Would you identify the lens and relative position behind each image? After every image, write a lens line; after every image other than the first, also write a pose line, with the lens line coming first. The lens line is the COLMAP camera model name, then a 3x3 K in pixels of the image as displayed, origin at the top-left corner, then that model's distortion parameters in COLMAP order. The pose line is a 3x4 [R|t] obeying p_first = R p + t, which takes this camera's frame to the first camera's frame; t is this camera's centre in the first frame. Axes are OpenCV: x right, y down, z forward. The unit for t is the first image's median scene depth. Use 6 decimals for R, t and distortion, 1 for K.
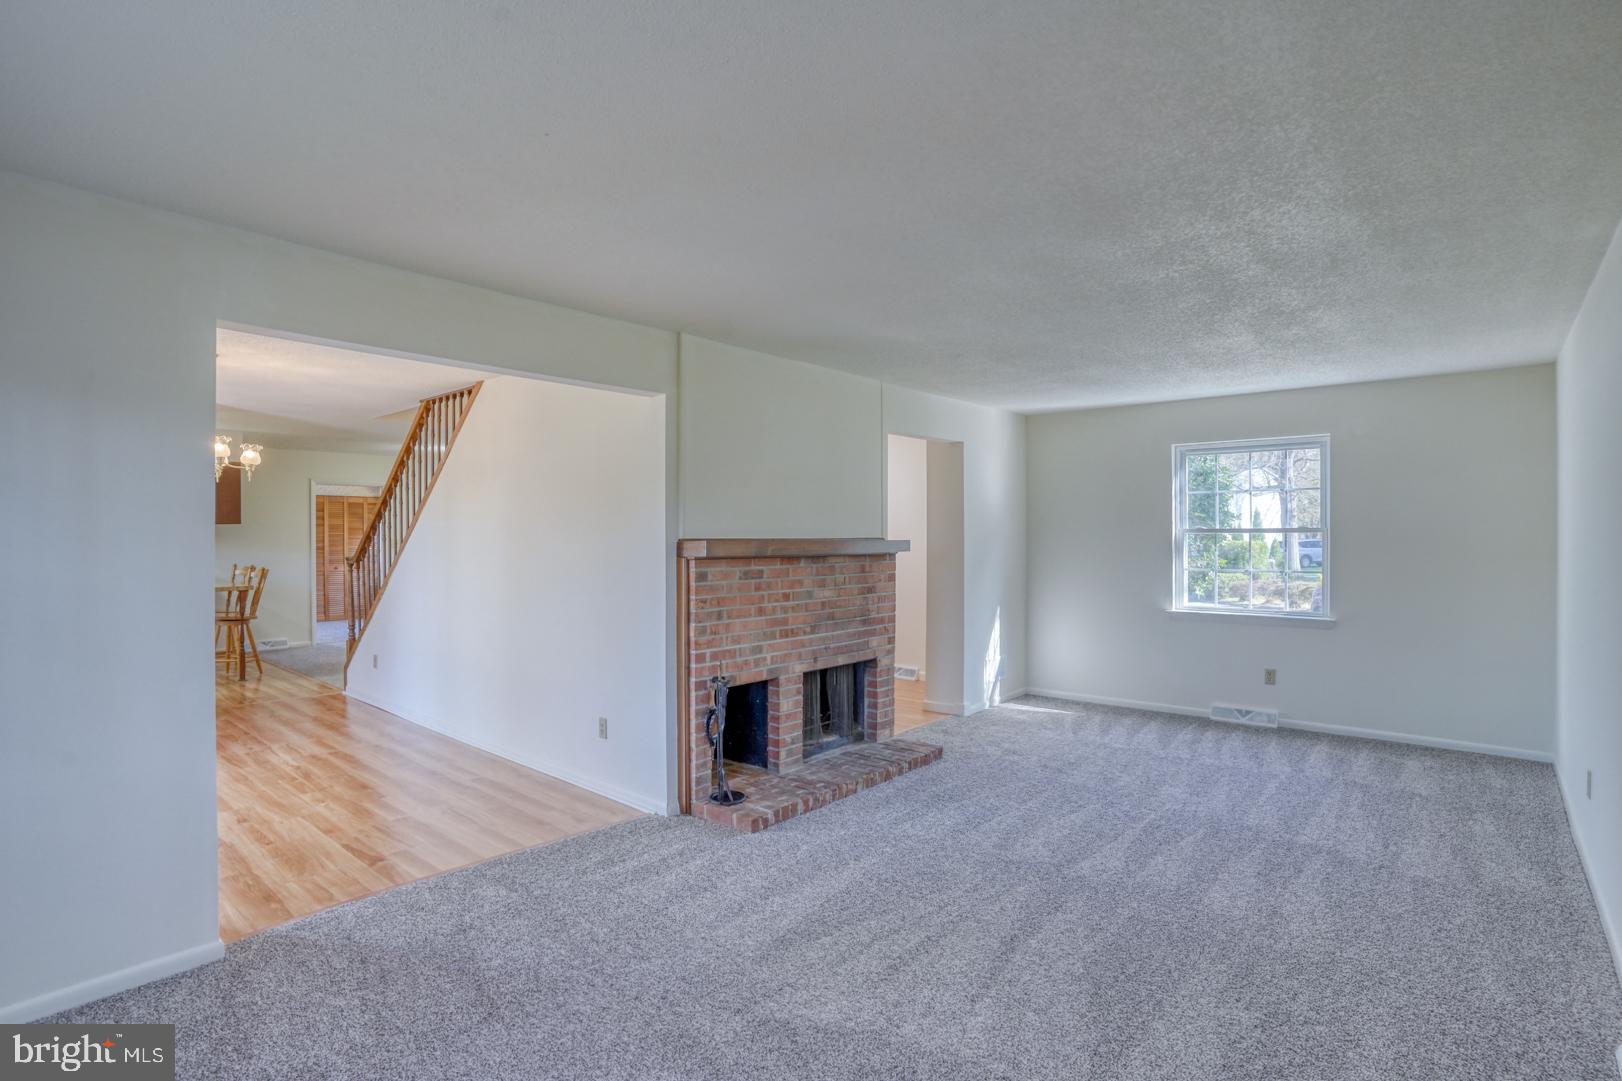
lens RADIAL K [[777.9, 0, 838.1], [0, 777.9, 545.4], [0, 0, 1]] dist [-0.052086, 0.033055]
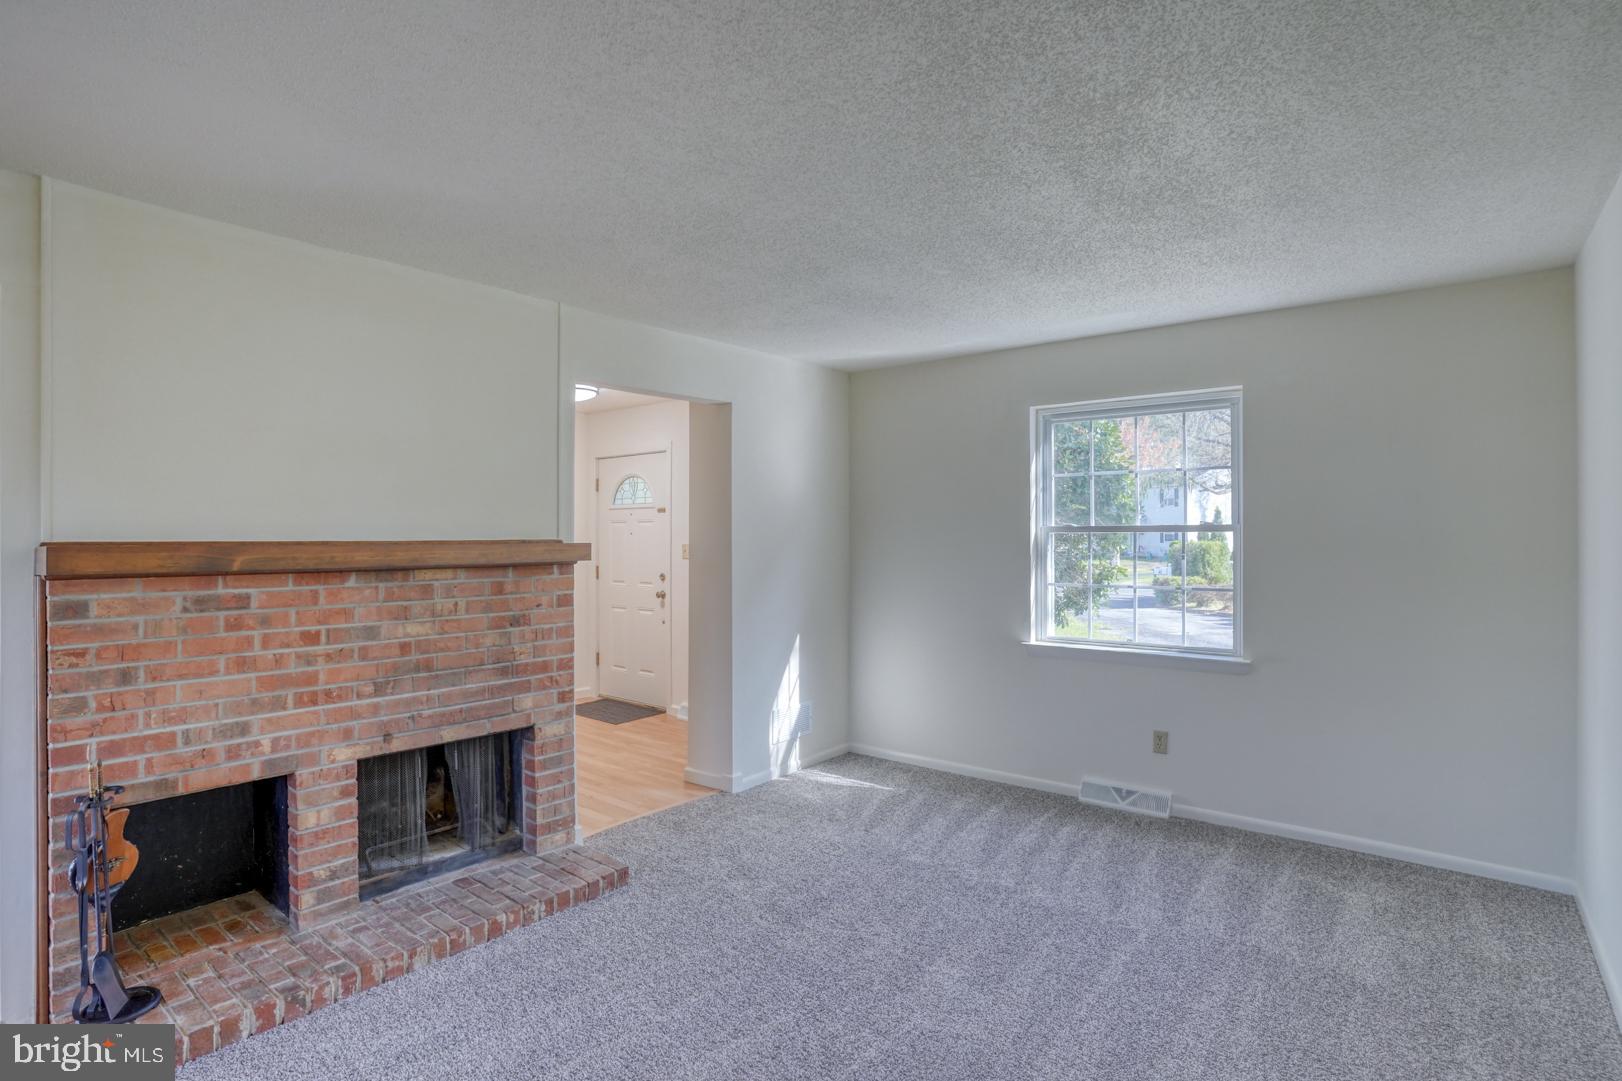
lens RADIAL K [[803.3, 0, 811.0], [0, 803.3, 540.5], [0, 0, 1]] dist [-0.059569, 0.026454]
pose [[0.999869, -0.000755, 0.016199, 0.273674], [0.000883, 0.999968, -0.007900, -0.003670], [-0.016192, 0.007914, 0.999838, 0.338315]]
